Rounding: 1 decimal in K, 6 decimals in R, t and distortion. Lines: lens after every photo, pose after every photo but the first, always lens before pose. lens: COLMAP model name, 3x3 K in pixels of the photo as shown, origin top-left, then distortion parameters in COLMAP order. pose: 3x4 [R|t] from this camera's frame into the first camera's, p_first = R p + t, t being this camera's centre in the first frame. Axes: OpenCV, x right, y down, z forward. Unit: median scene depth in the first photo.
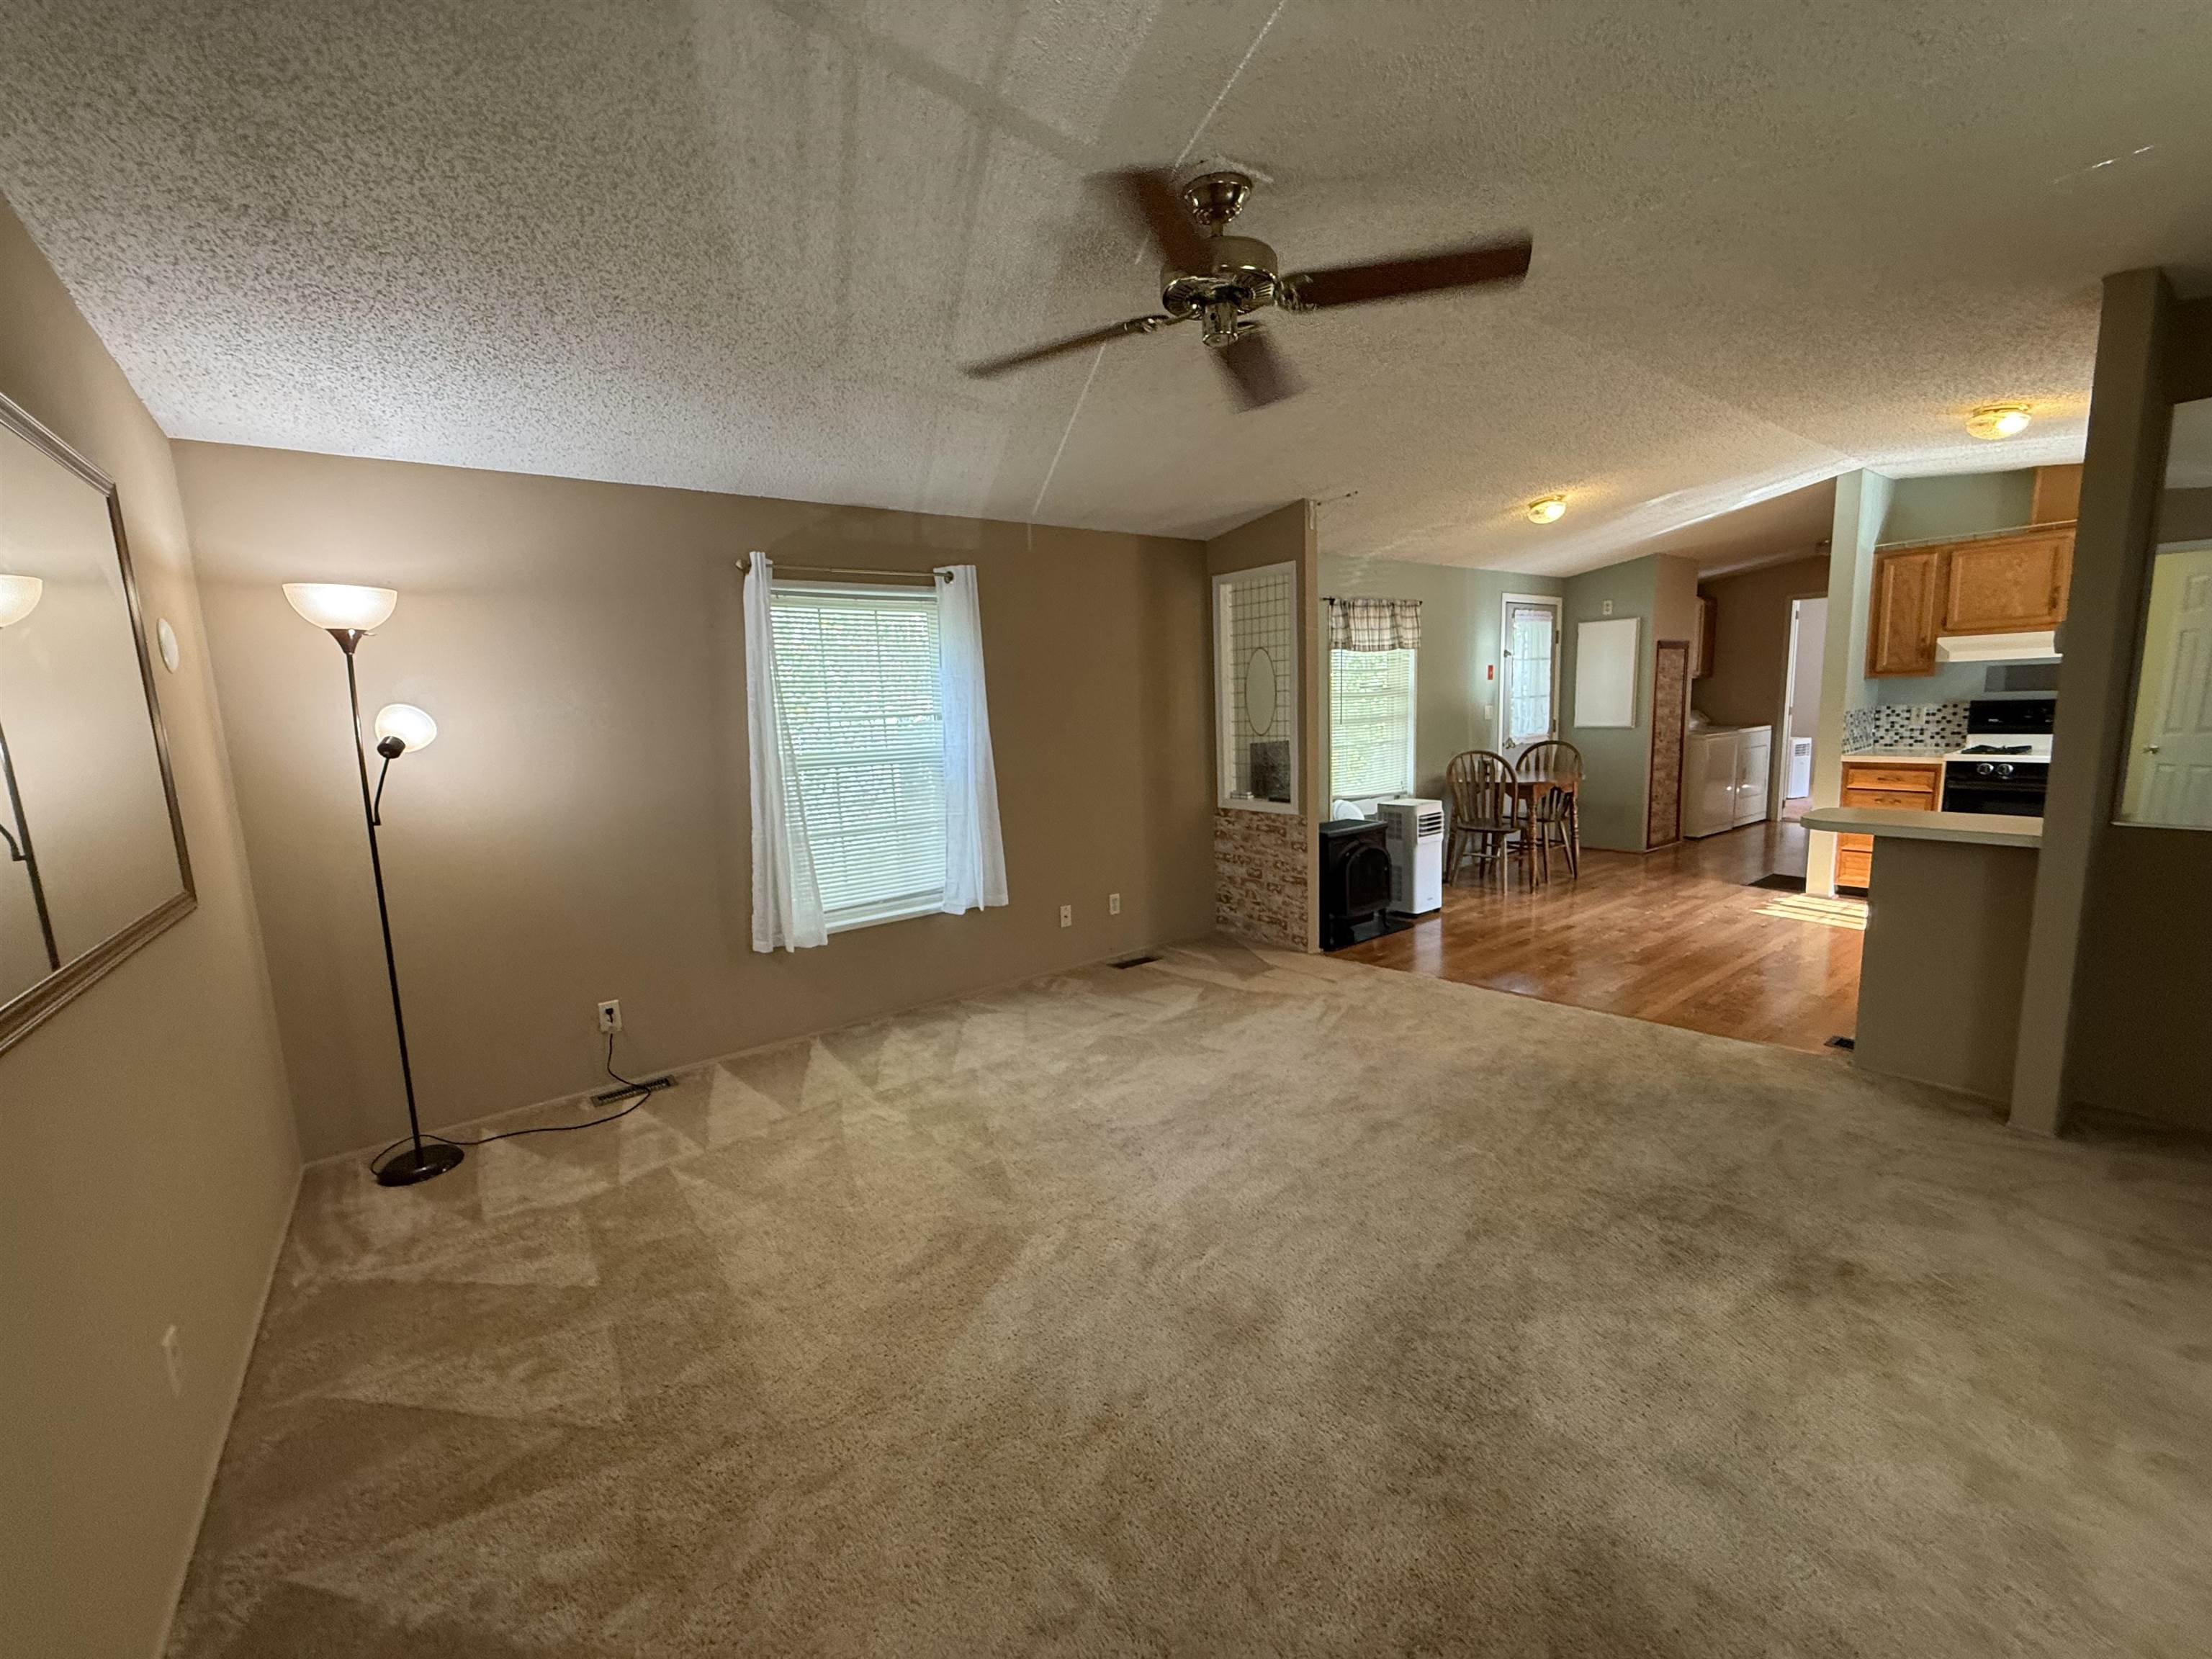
lens RADIAL K [[884.4, 0, 1096.8], [0, 884.4, 830.3], [0, 0, 1]] dist [0.001353, -0.000457]
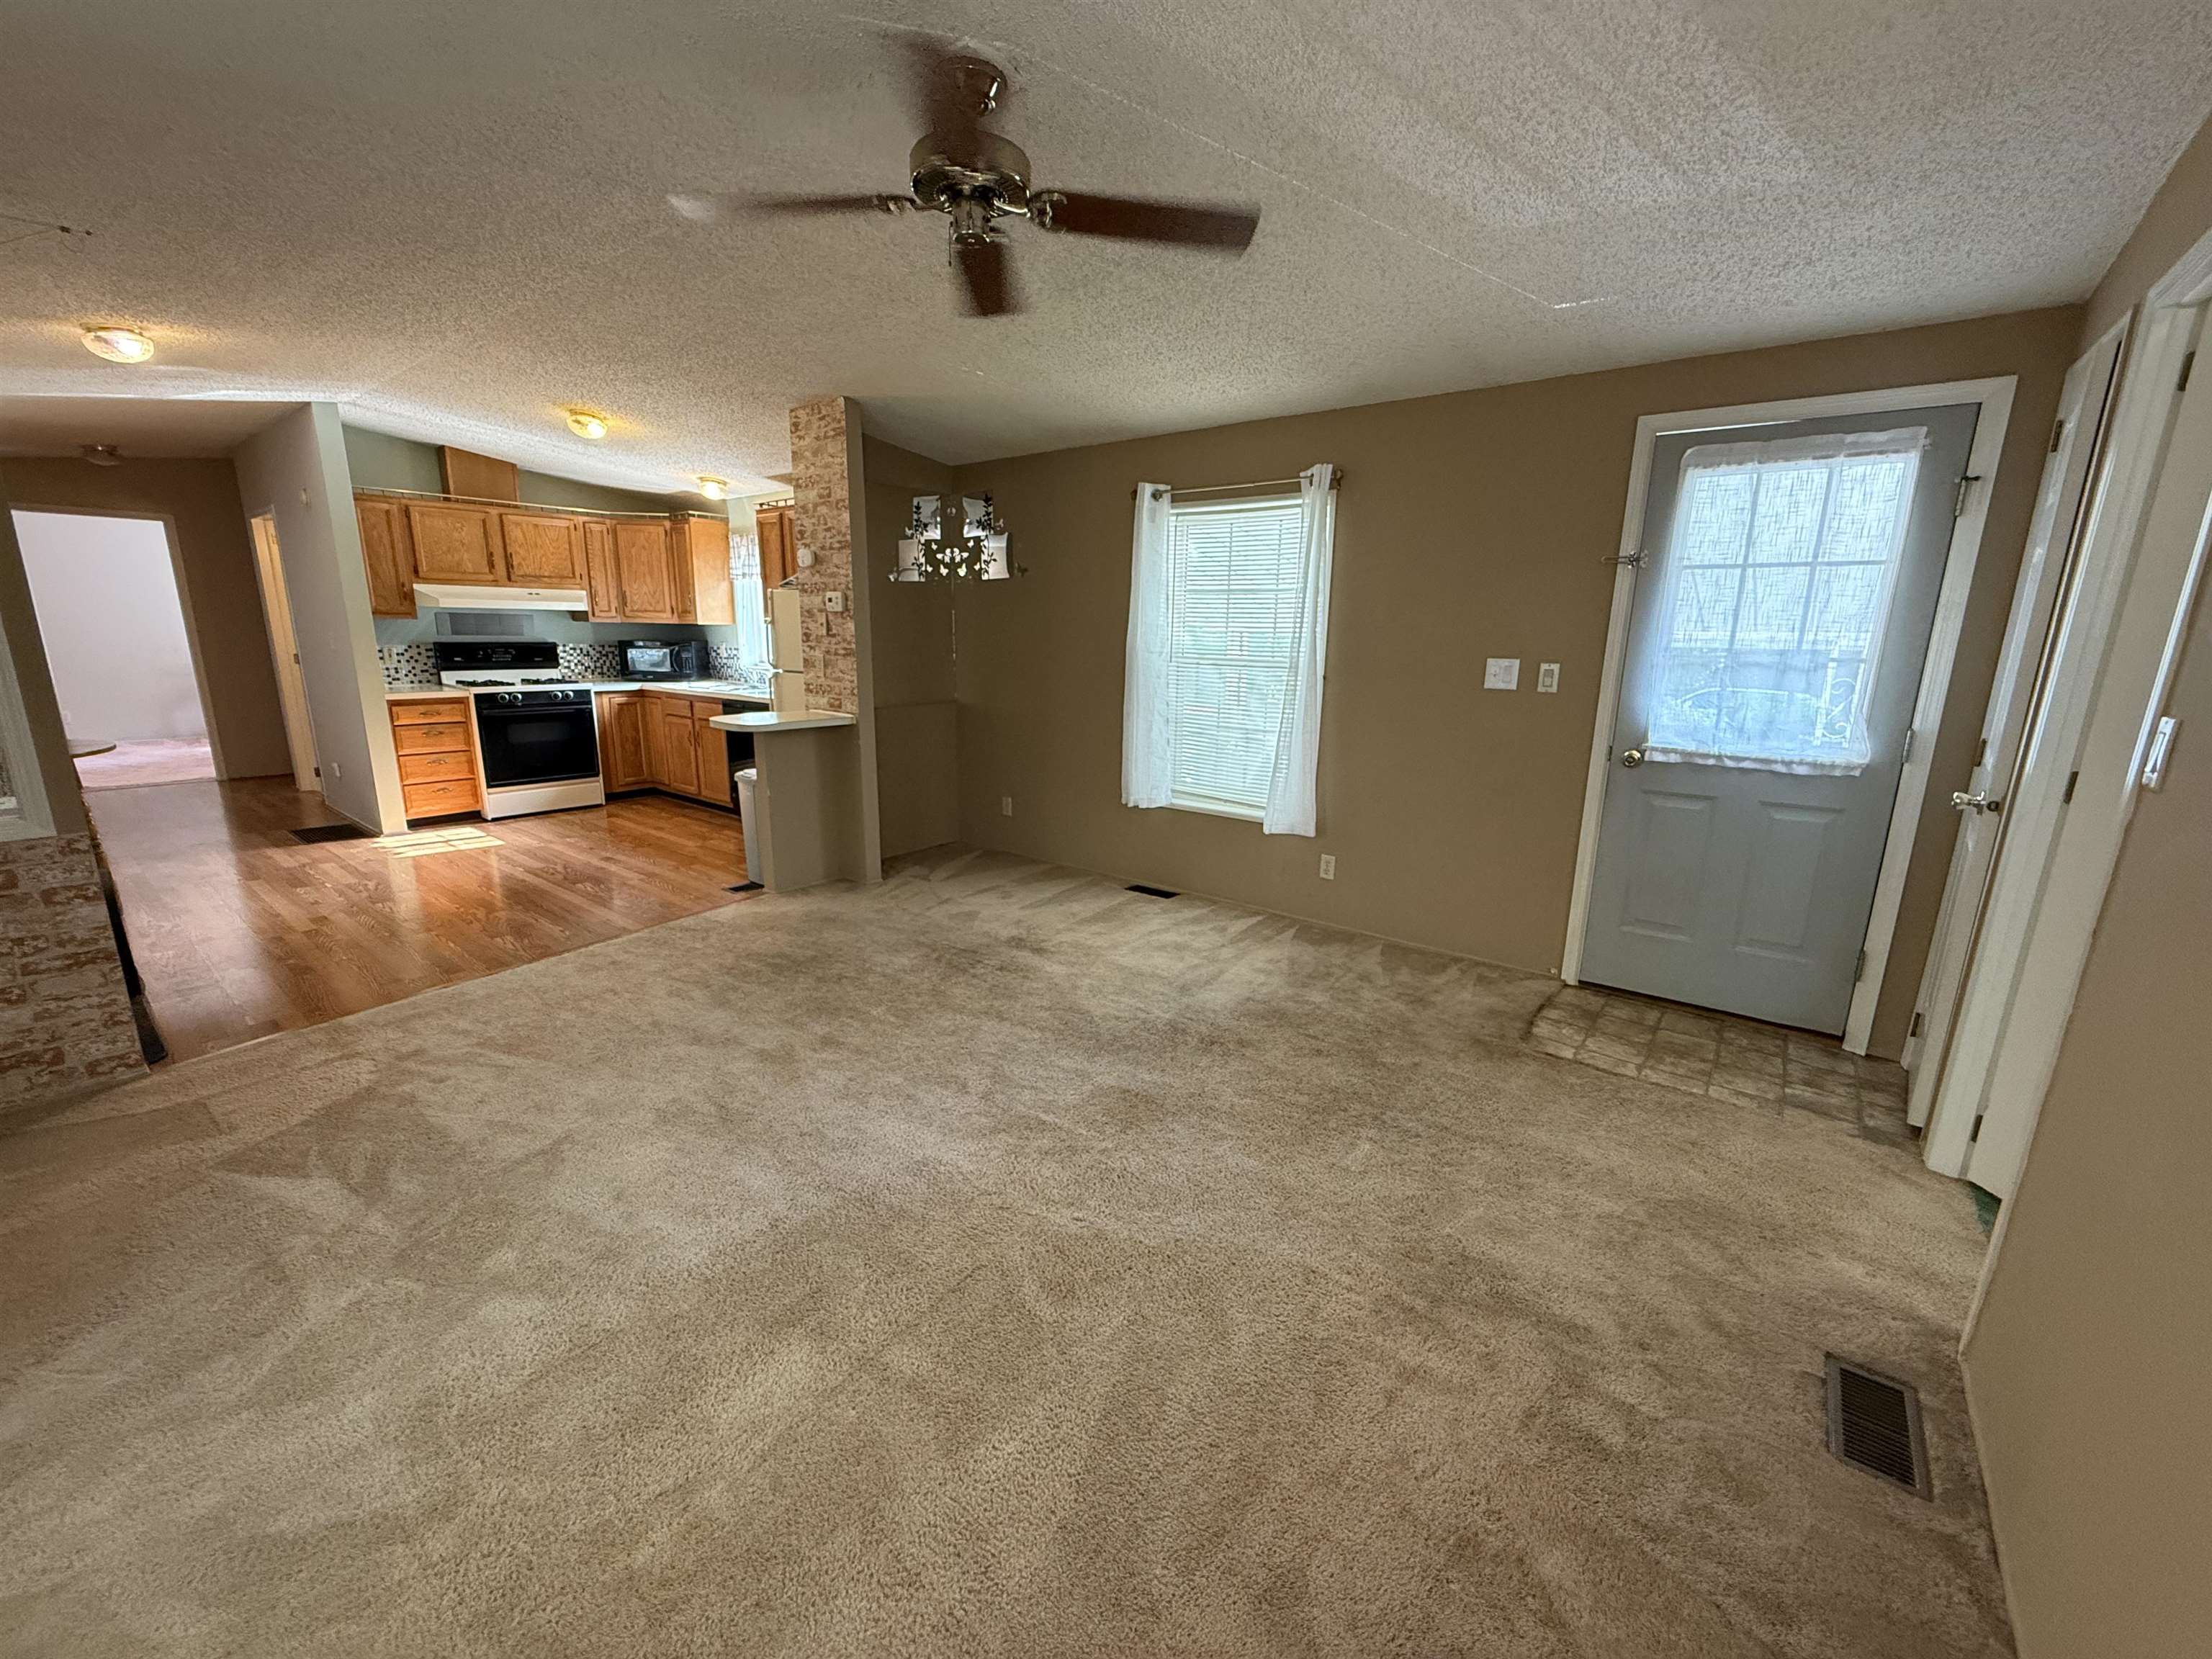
lens RADIAL K [[884.4, 0, 1098.3], [0, 884.4, 832.0], [0, 0, 1]] dist [0.001353, -0.000457]
pose [[-0.250608, -0.182539, 0.950724, -0.522872], [0.133861, 0.966095, 0.220776, -0.065520], [-0.958789, 0.182593, -0.217676, 0.662131]]
